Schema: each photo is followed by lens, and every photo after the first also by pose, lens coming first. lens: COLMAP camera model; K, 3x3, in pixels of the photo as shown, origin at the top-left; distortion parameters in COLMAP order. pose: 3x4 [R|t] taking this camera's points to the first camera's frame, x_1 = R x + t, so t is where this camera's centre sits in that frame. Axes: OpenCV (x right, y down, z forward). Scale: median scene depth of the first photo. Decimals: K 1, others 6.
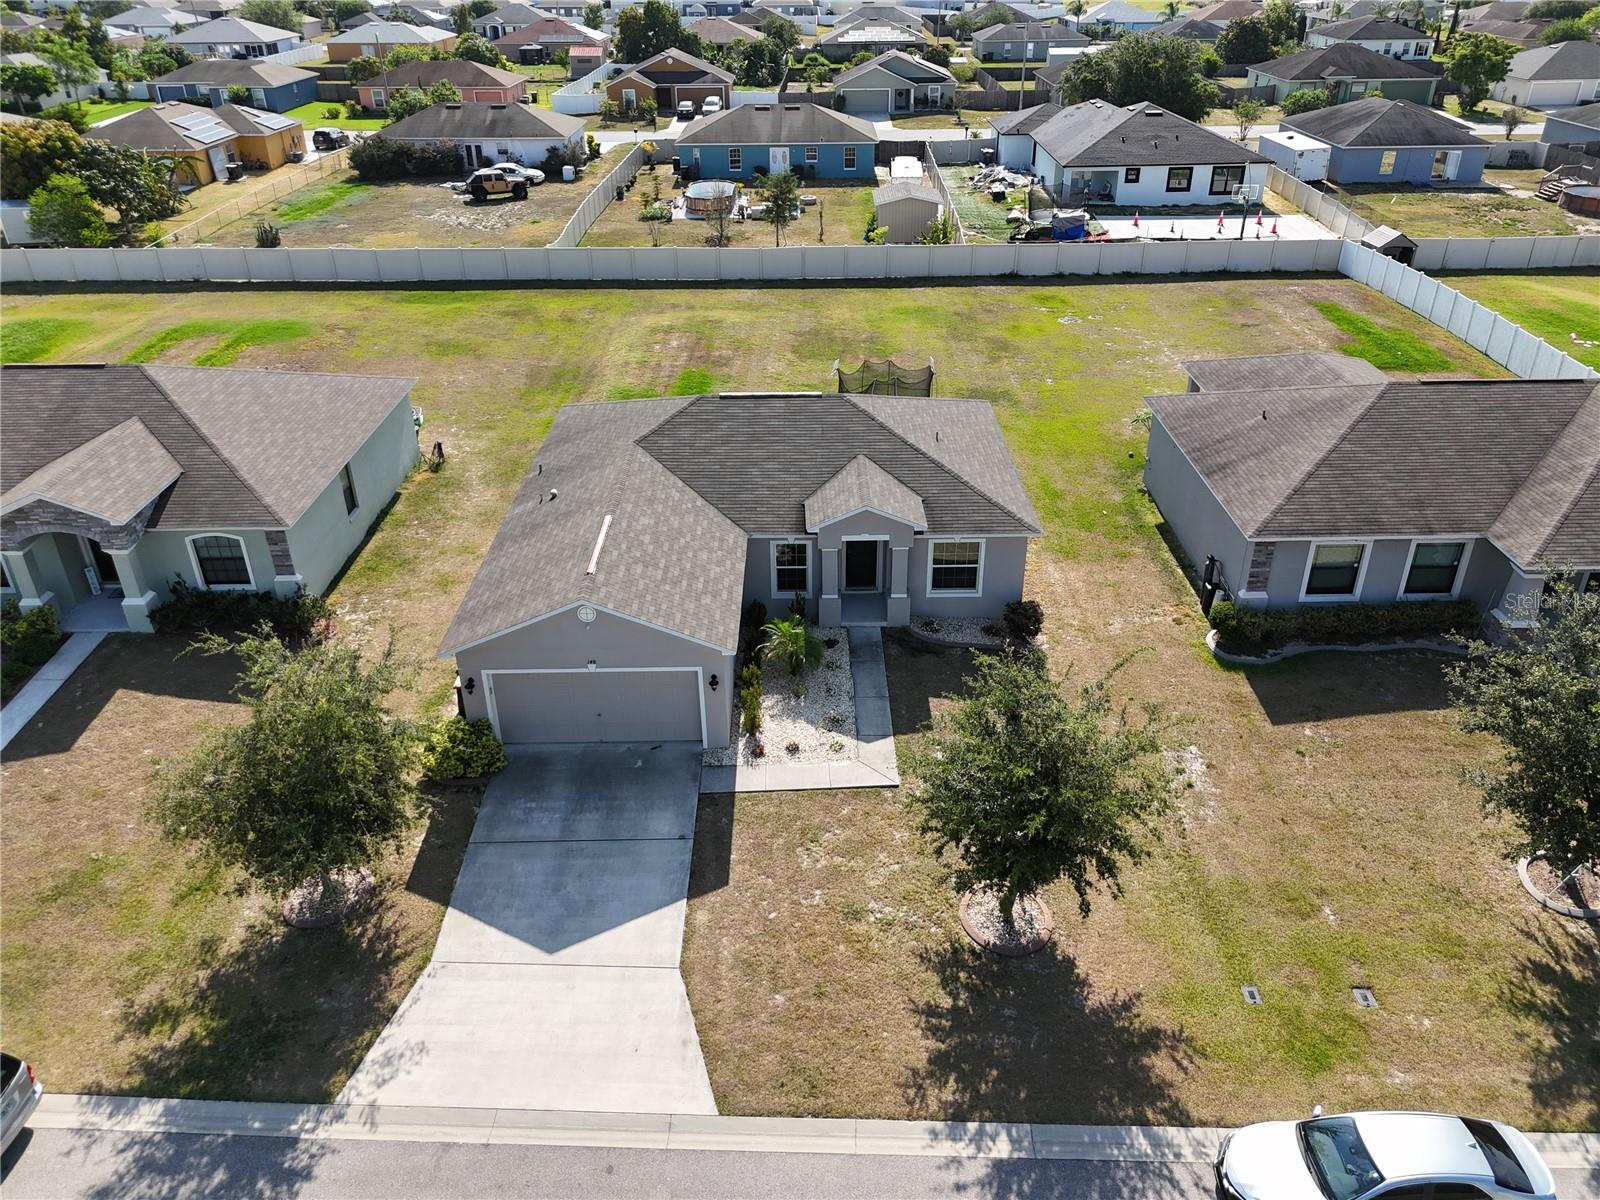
lens RADIAL K [[1185.6, 0, 804.2], [0, 1185.6, 587.4], [0, 0, 1]] dist [0.080018, -0.089152]
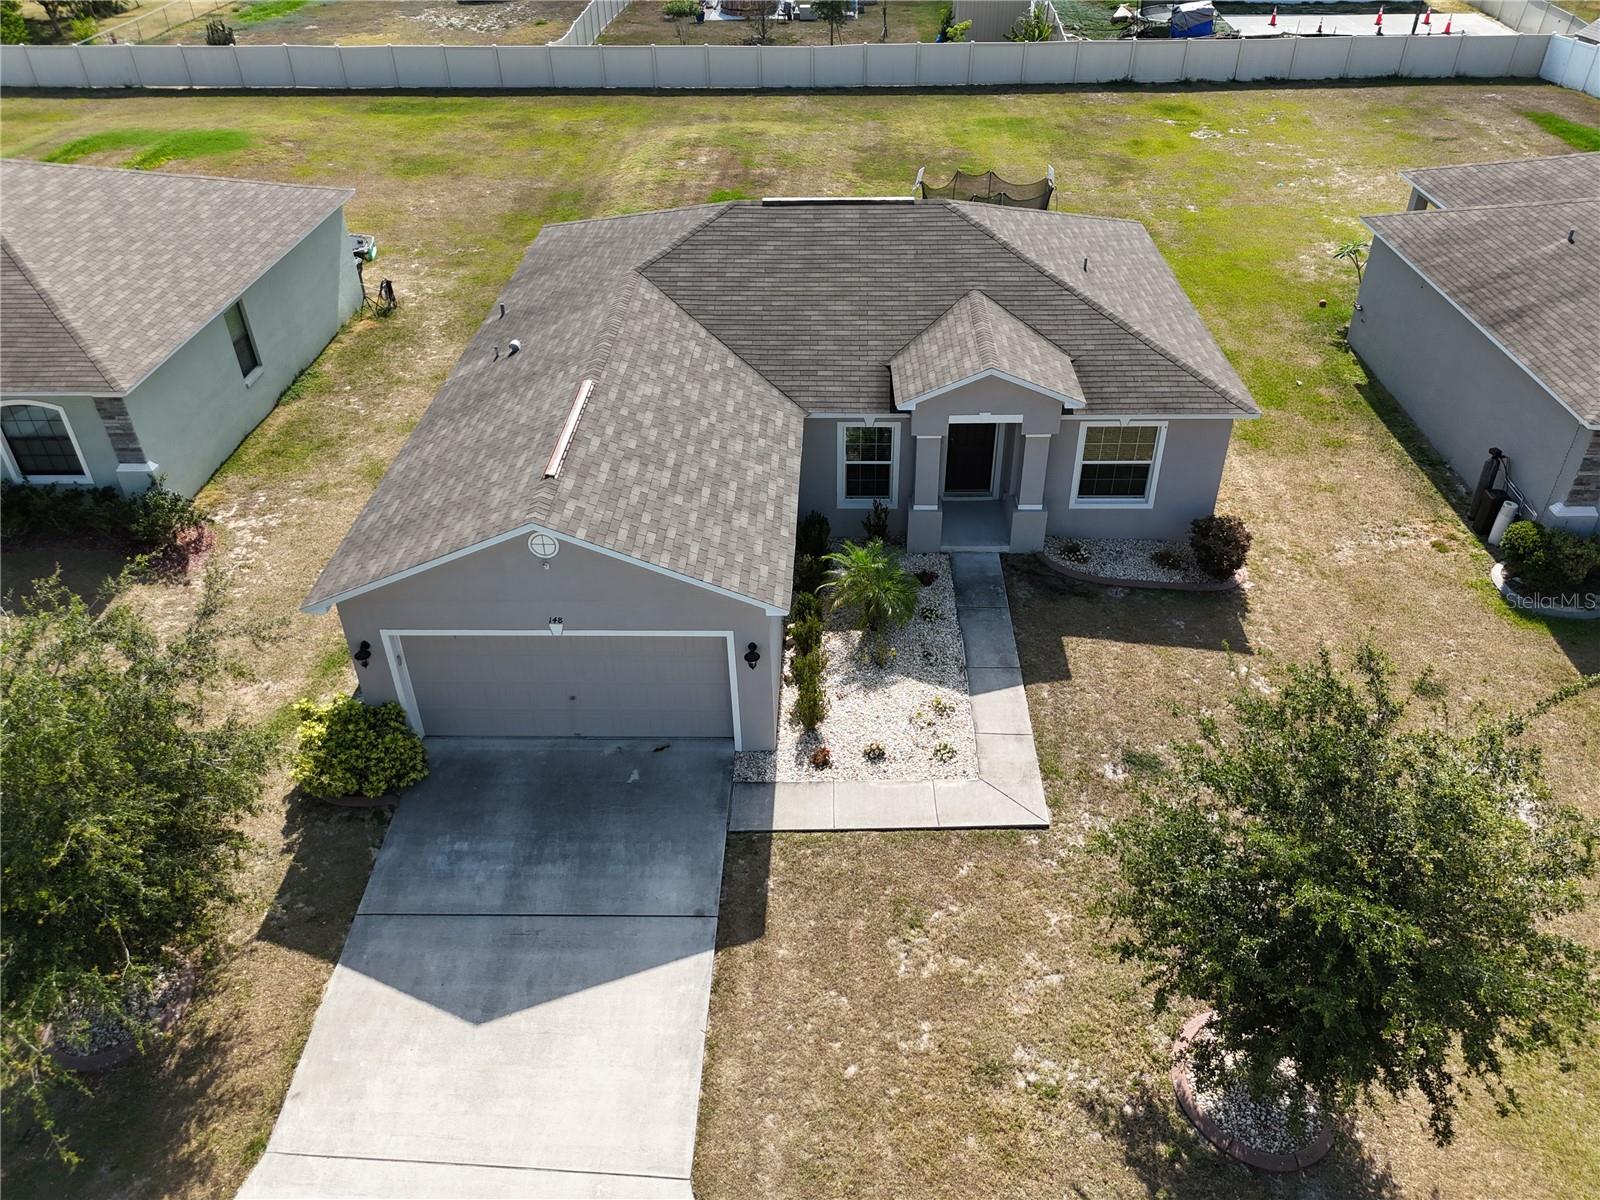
lens RADIAL K [[1183.5, 0, 804.5], [0, 1183.5, 596.4], [0, 0, 1]] dist [0.053515, -0.040768]
pose [[0.999458, 0.014729, -0.029434, -0.025515], [-0.011227, 0.993211, 0.115788, -0.018364], [0.030940, -0.115394, 0.992838, 0.320232]]
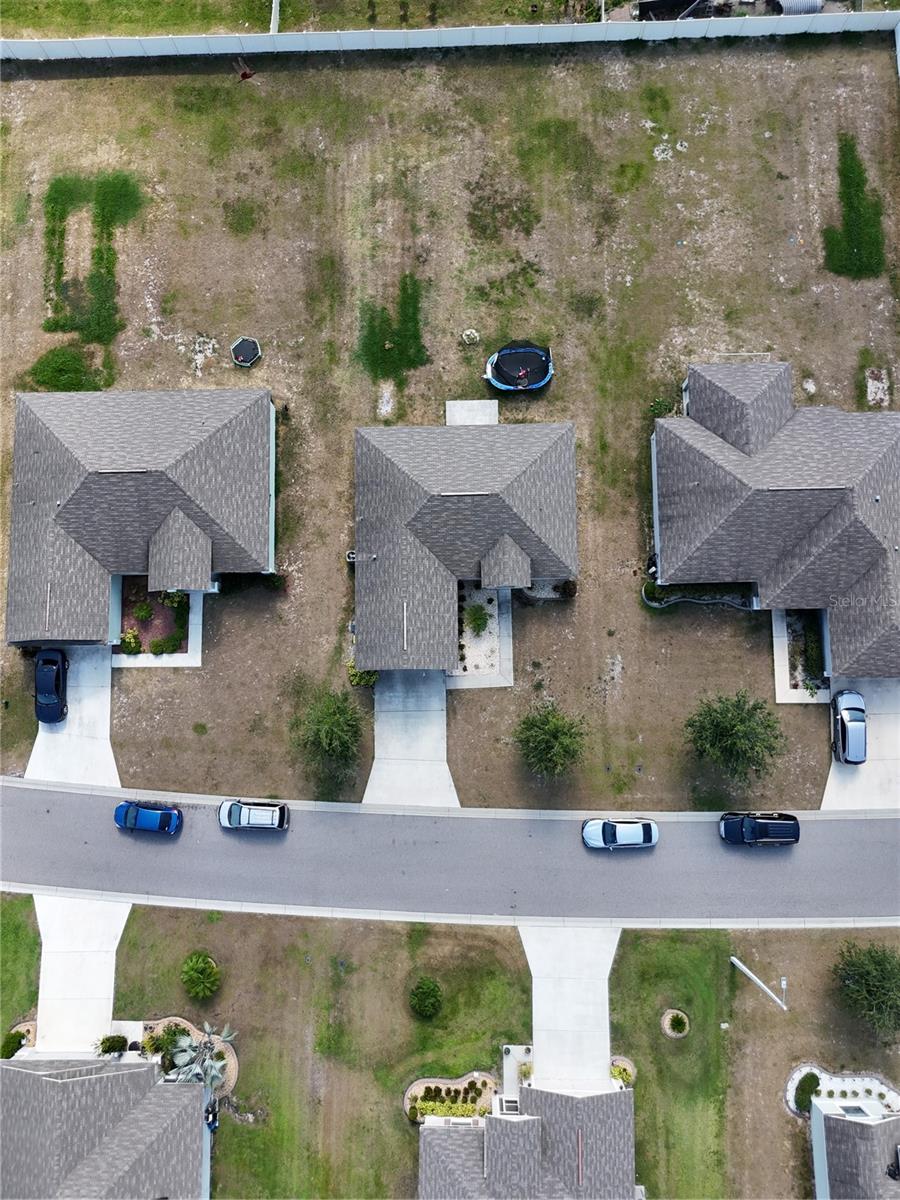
lens RADIAL K [[887.6, 0, 450.0], [0, 887.6, 600.0], [0, 0, 1]] dist [0.053515, -0.040768]
pose [[0.999803, -0.010153, -0.017049, -0.030904], [0.019762, 0.587032, 0.809322, -1.421378], [0.001791, -0.809500, 0.587117, -0.099234]]
